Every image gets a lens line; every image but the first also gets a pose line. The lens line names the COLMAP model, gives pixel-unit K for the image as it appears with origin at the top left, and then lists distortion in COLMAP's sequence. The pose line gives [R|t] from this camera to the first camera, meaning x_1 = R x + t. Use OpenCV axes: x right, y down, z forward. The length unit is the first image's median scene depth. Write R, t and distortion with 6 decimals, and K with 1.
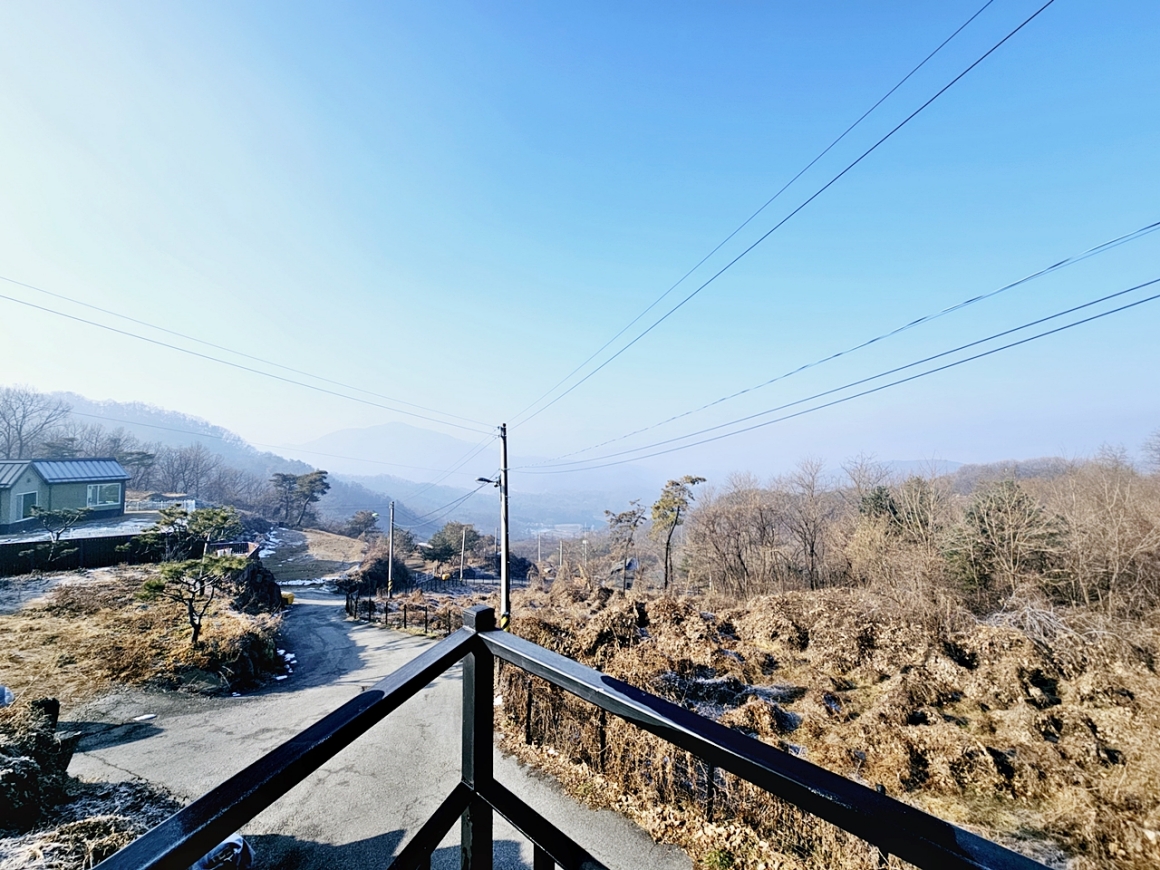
lens RADIAL K [[474.7, 0, 580.5], [0, 474.7, 436.2], [0, 0, 1]] dist [0.010663, 0.001800]
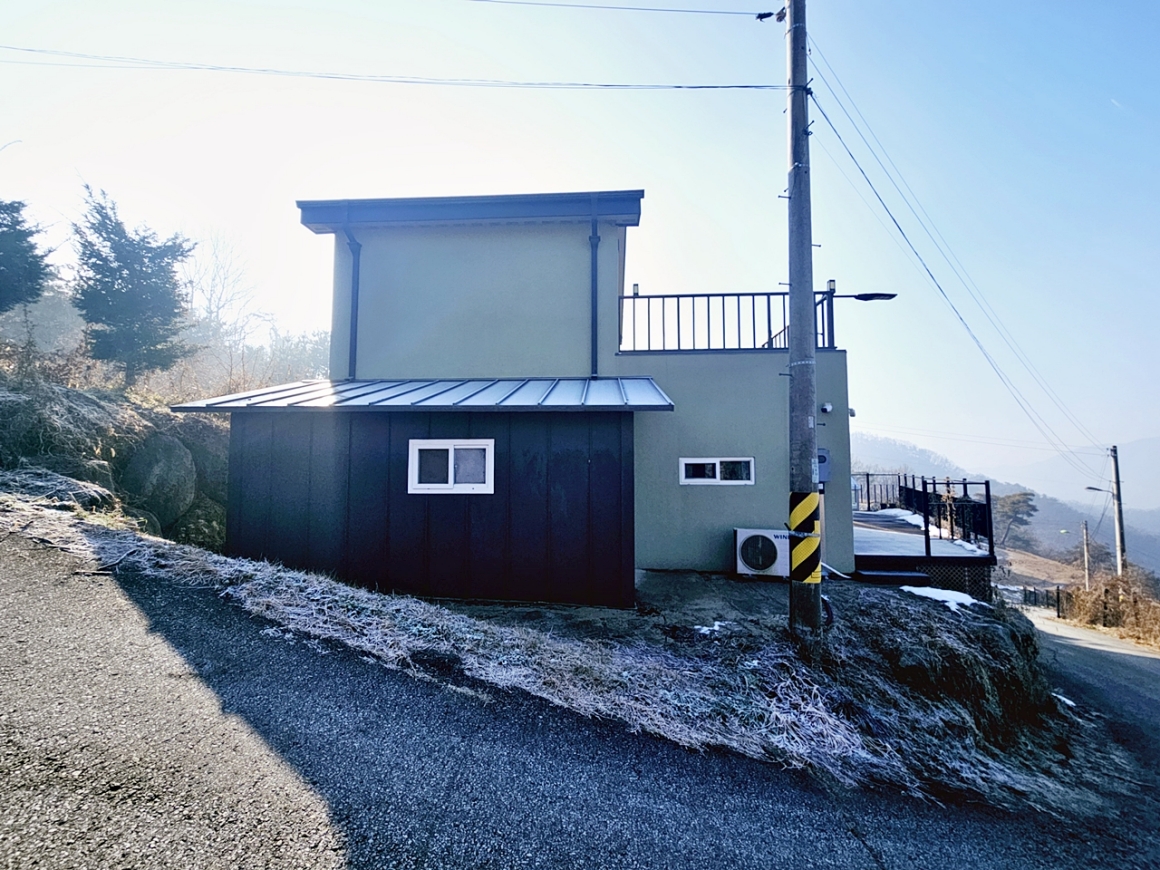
lens RADIAL K [[474.7, 0, 575.8], [0, 474.7, 435.6], [0, 0, 1]] dist [0.010663, 0.001800]
pose [[0.283963, -0.069045, -0.956346, 0.171467], [0.023533, 0.997605, -0.065036, -0.000991], [0.958546, -0.004038, 0.284908, -0.194988]]
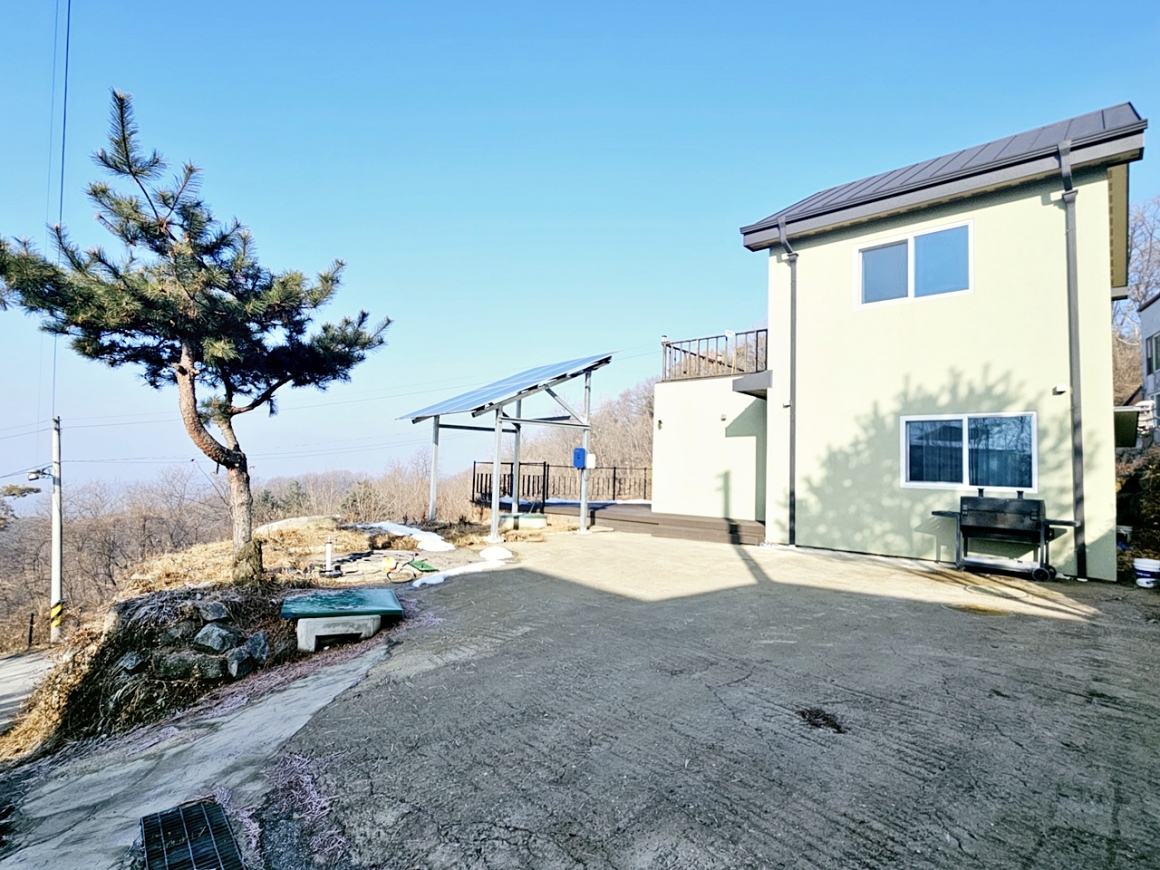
lens RADIAL K [[593.3, 0, 585.5], [0, 593.3, 430.9], [0, 0, 1]] dist [0.002018, 0.000317]
pose [[0.383066, 0.071194, 0.920973, -0.226362], [-0.050855, 0.997139, -0.055929, 0.004814], [-0.922320, -0.025412, 0.385591, -0.131309]]
